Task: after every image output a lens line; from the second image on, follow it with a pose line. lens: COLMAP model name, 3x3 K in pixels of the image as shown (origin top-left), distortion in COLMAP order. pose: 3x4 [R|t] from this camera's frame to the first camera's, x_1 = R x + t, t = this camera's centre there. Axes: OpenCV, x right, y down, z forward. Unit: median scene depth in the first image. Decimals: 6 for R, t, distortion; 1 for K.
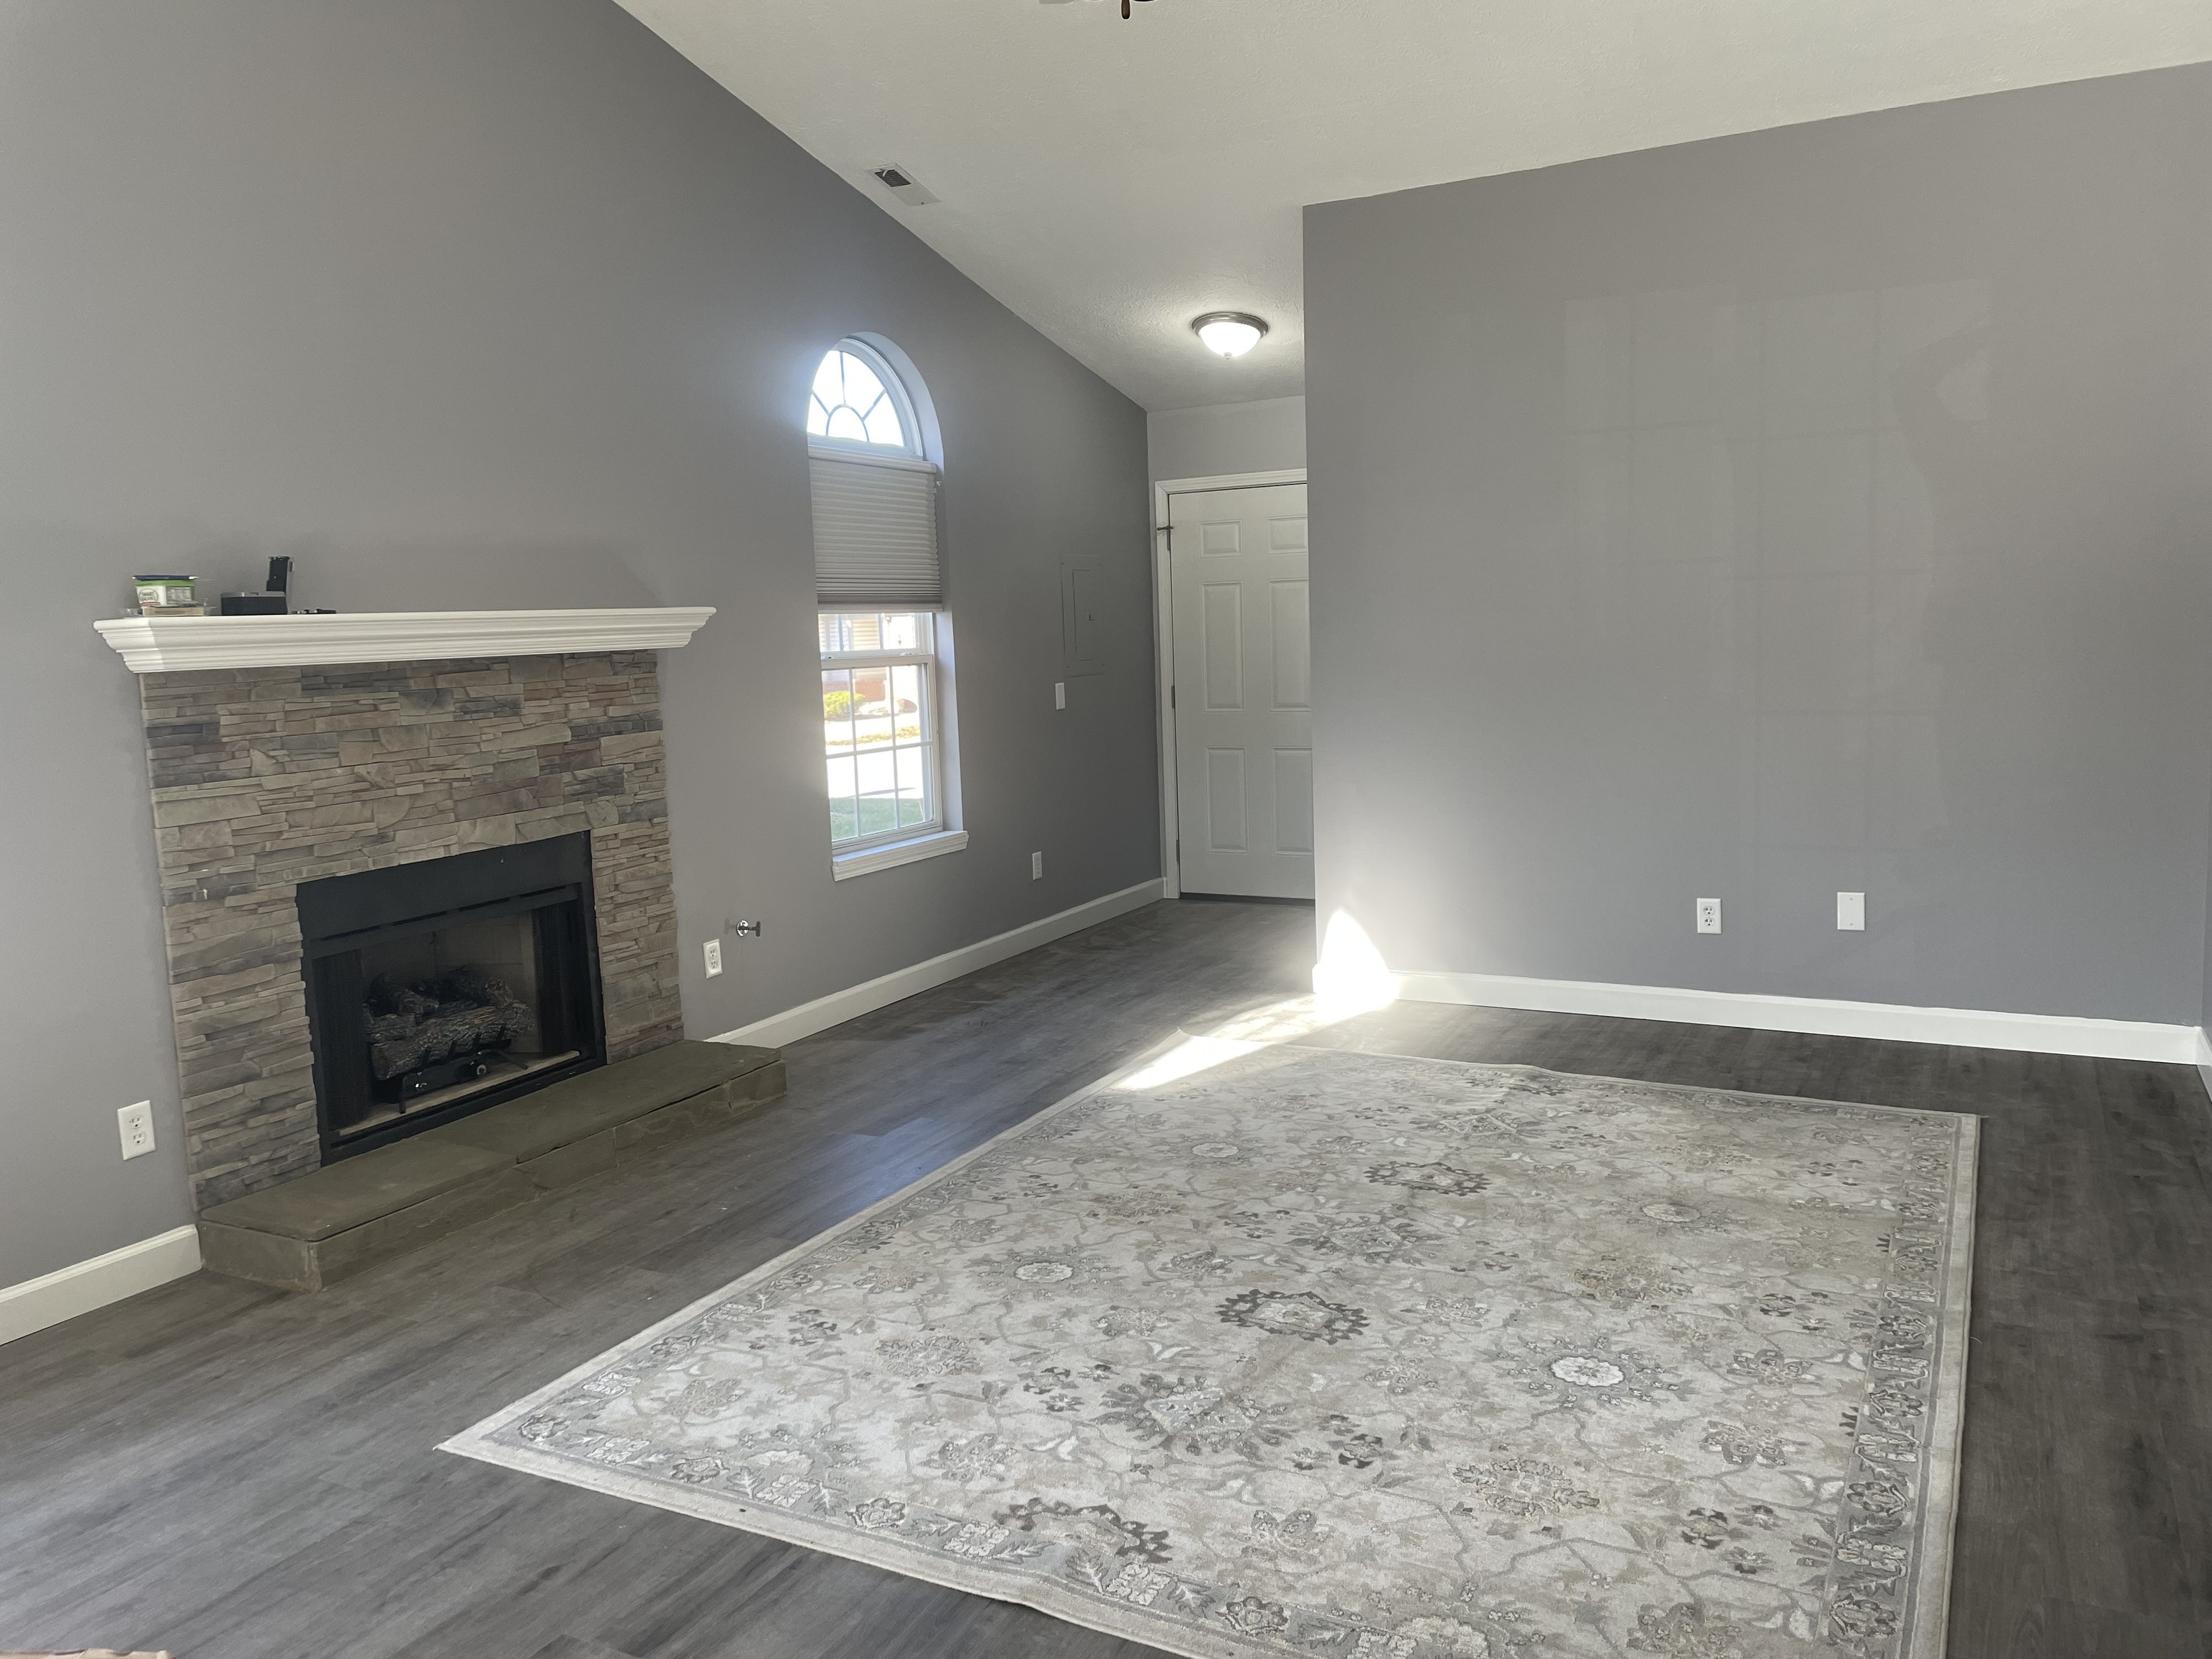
lens RADIAL K [[1666.4, 0, 1106.0], [0, 1666.4, 829.5], [0, 0, 1]] dist [0.122909, -0.152199]
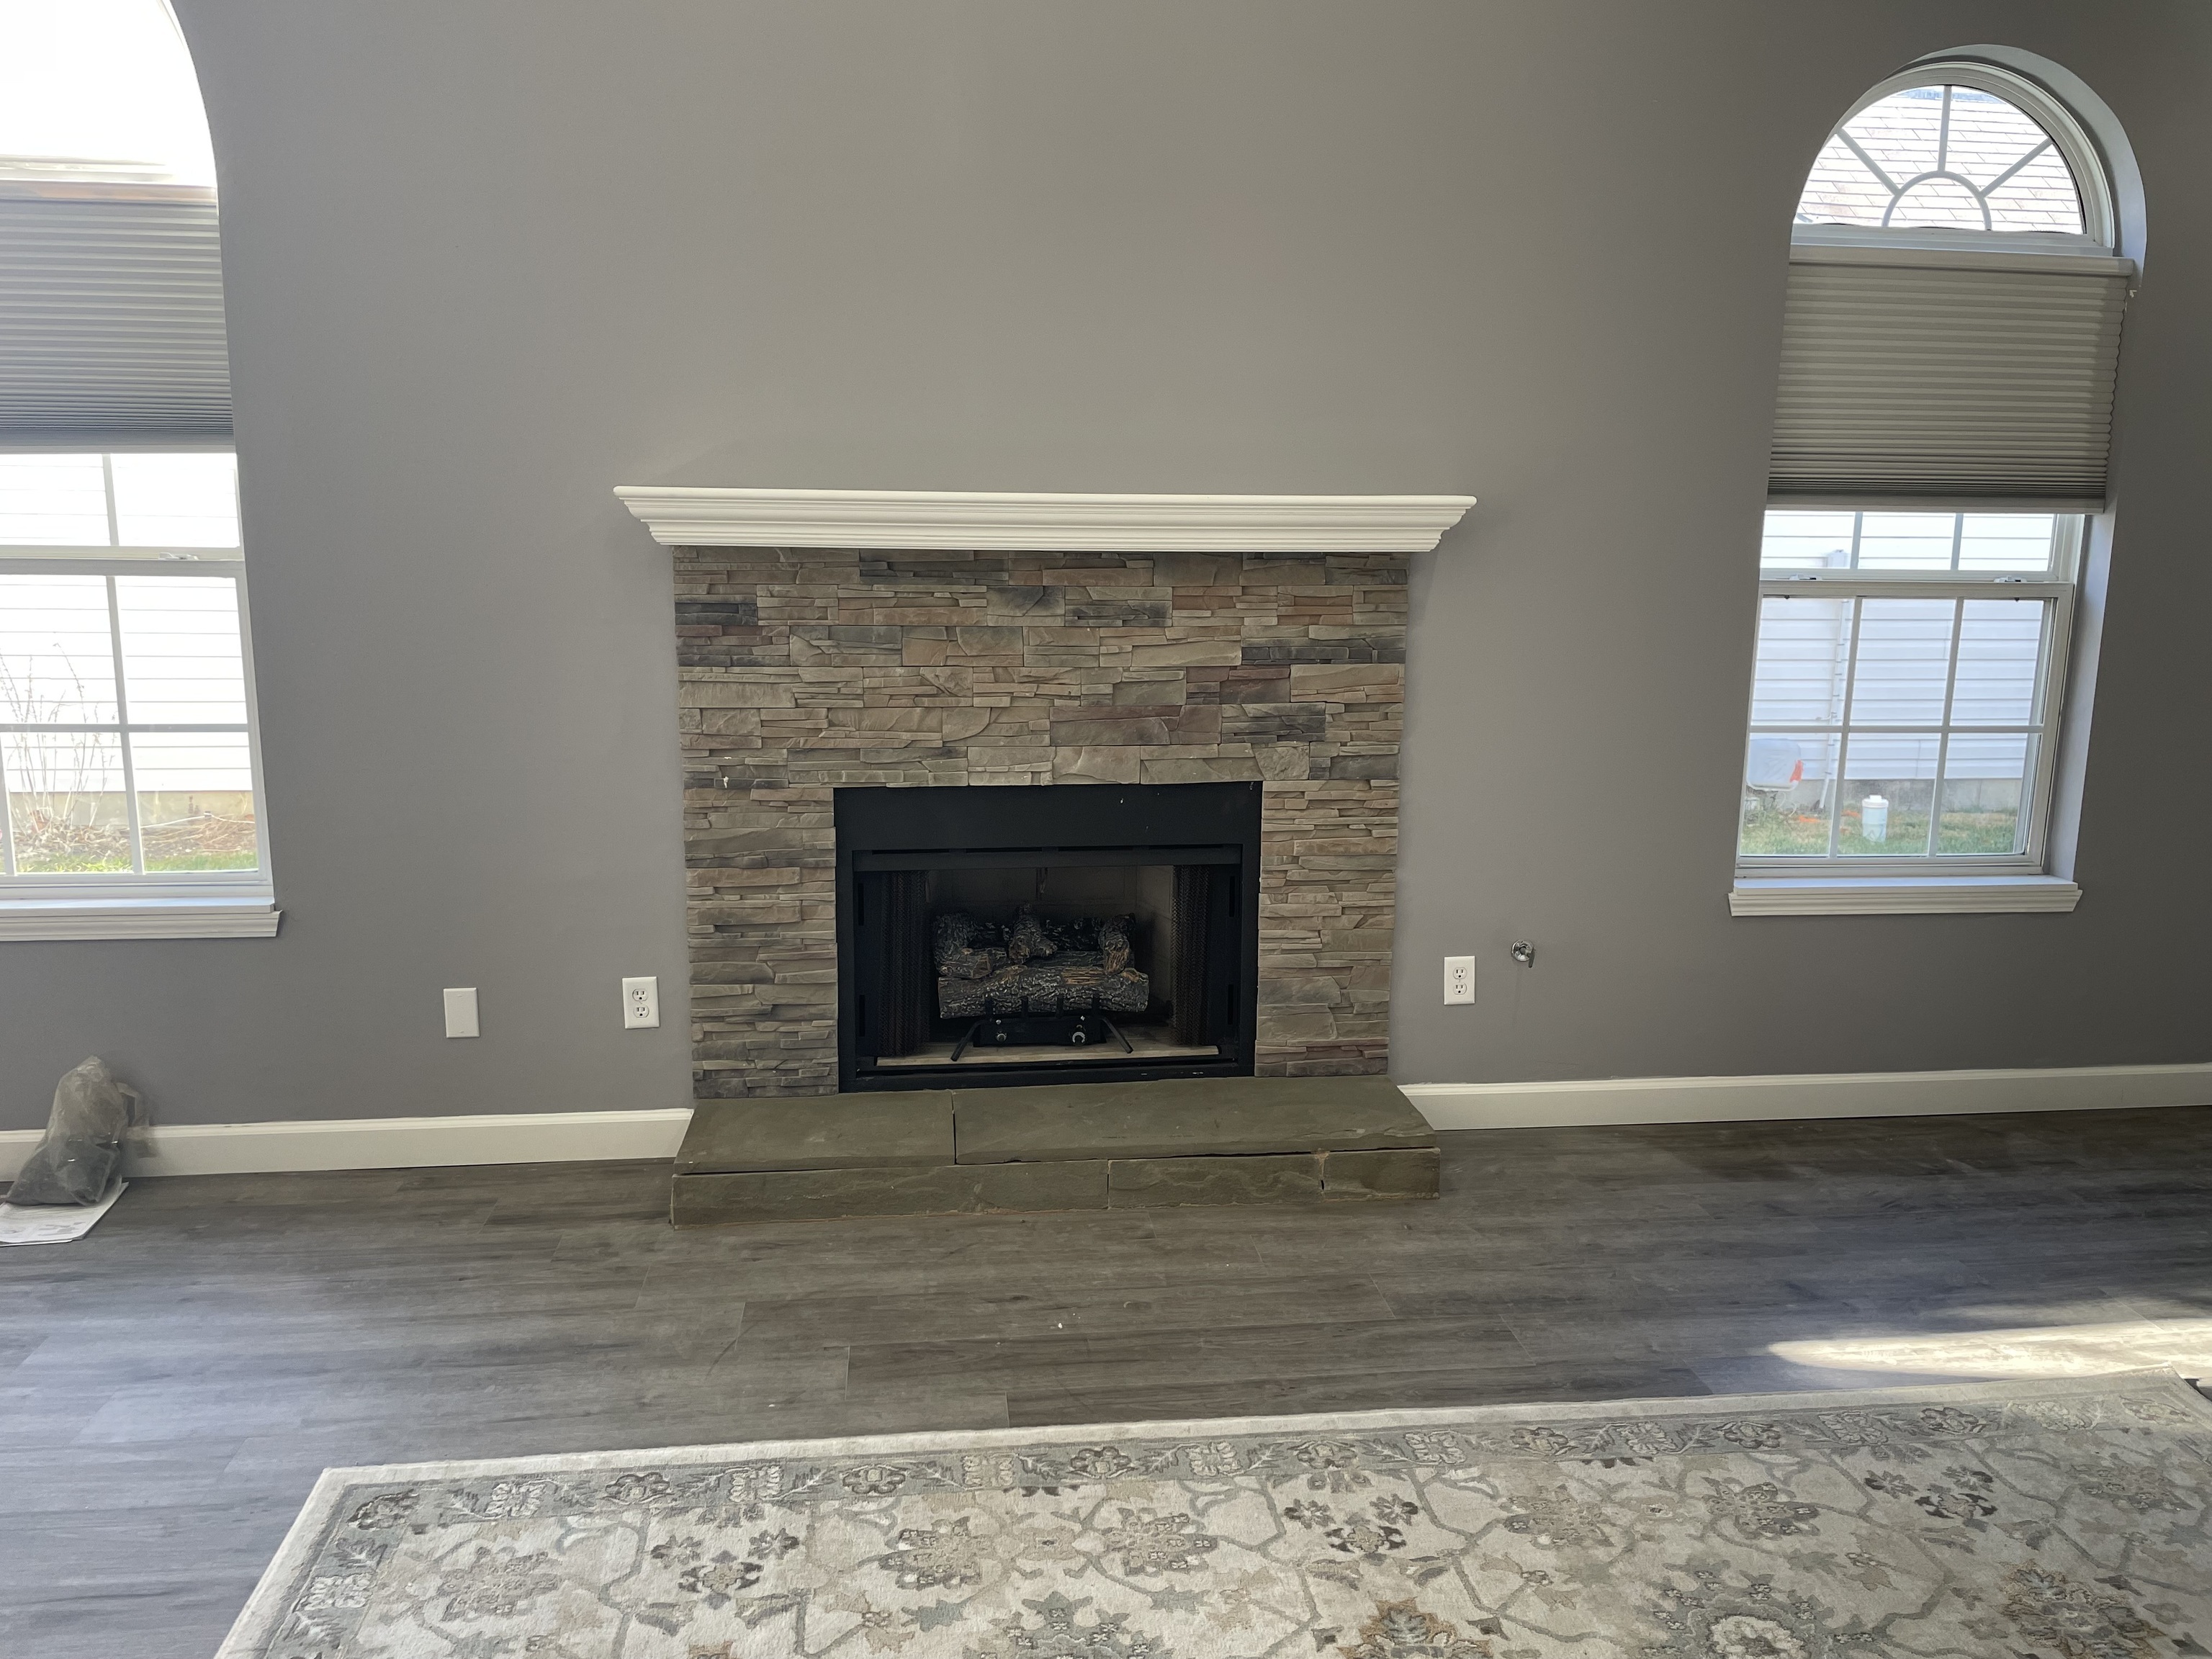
lens RADIAL K [[1666.4, 0, 1106.0], [0, 1666.4, 829.5], [0, 0, 1]] dist [0.122909, -0.152199]
pose [[0.573441, 0.195102, -0.795676, 0.309829], [-0.137292, 0.980380, 0.141446, -0.087961], [0.807661, 0.028129, 0.588976, 0.553616]]
